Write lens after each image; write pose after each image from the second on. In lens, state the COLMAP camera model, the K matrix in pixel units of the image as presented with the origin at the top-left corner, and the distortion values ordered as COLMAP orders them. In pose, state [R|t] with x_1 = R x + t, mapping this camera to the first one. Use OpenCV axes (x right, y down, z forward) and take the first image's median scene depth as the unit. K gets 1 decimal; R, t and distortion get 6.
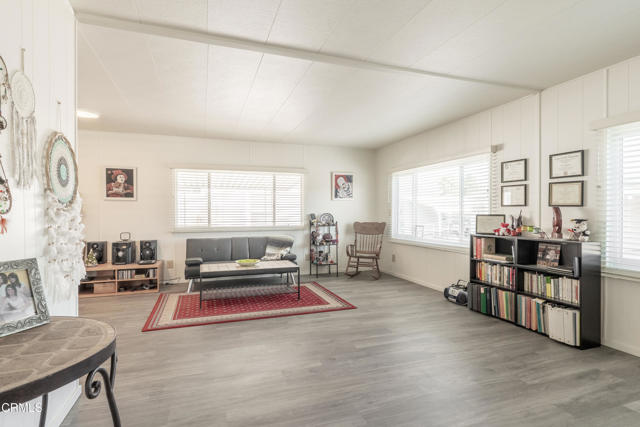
lens RADIAL K [[331.1, 0, 320.0], [0, 331.1, 213.5], [0, 0, 1]] dist [-0.000577, -0.000217]
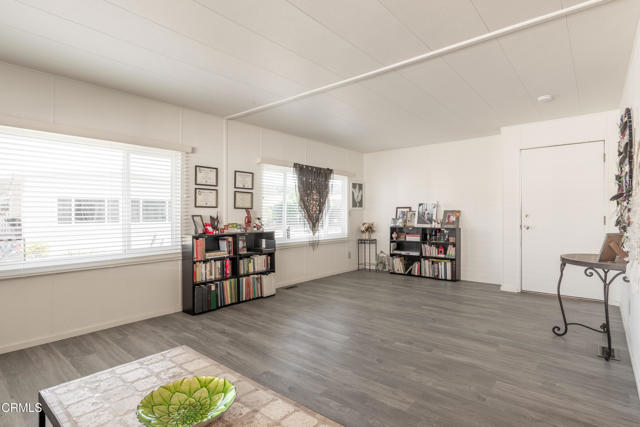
lens RADIAL K [[331.1, 0, 320.0], [0, 331.1, 213.5], [0, 0, 1]] dist [-0.000577, -0.000217]
pose [[-0.513342, 0.002025, 0.858182, -0.557136], [0.006454, 0.999978, 0.001501, -0.000542], [-0.858160, 0.006310, -0.513344, 1.203315]]
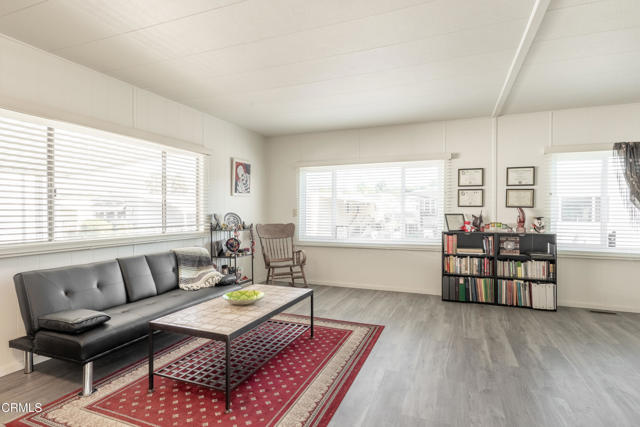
lens RADIAL K [[331.1, 0, 320.0], [0, 331.1, 213.5], [0, 0, 1]] dist [-0.000577, -0.000217]
pose [[0.661262, -0.001575, 0.750153, -0.648898], [0.002076, 0.999998, 0.000269, 0.000805], [-0.750152, 0.001379, 0.661264, 0.596268]]
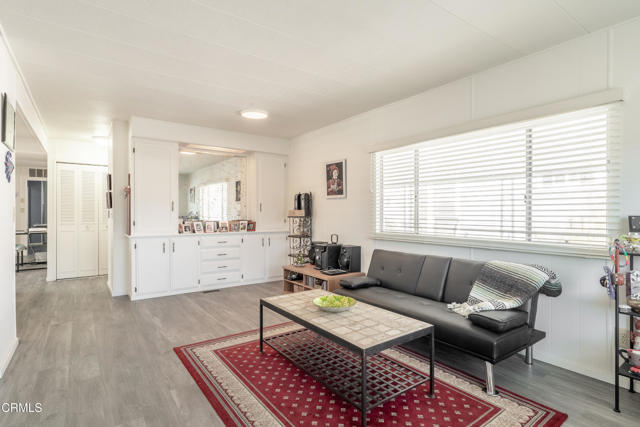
lens RADIAL K [[337.5, 0, 312.8], [0, 337.5, 213.3], [0, 0, 1]] dist [-0.001594, -0.000327]
pose [[0.265289, 0.003425, -0.964163, 0.354066], [-0.003497, 0.999991, 0.002590, -0.001993], [0.964163, 0.002684, 0.265299, 0.944142]]
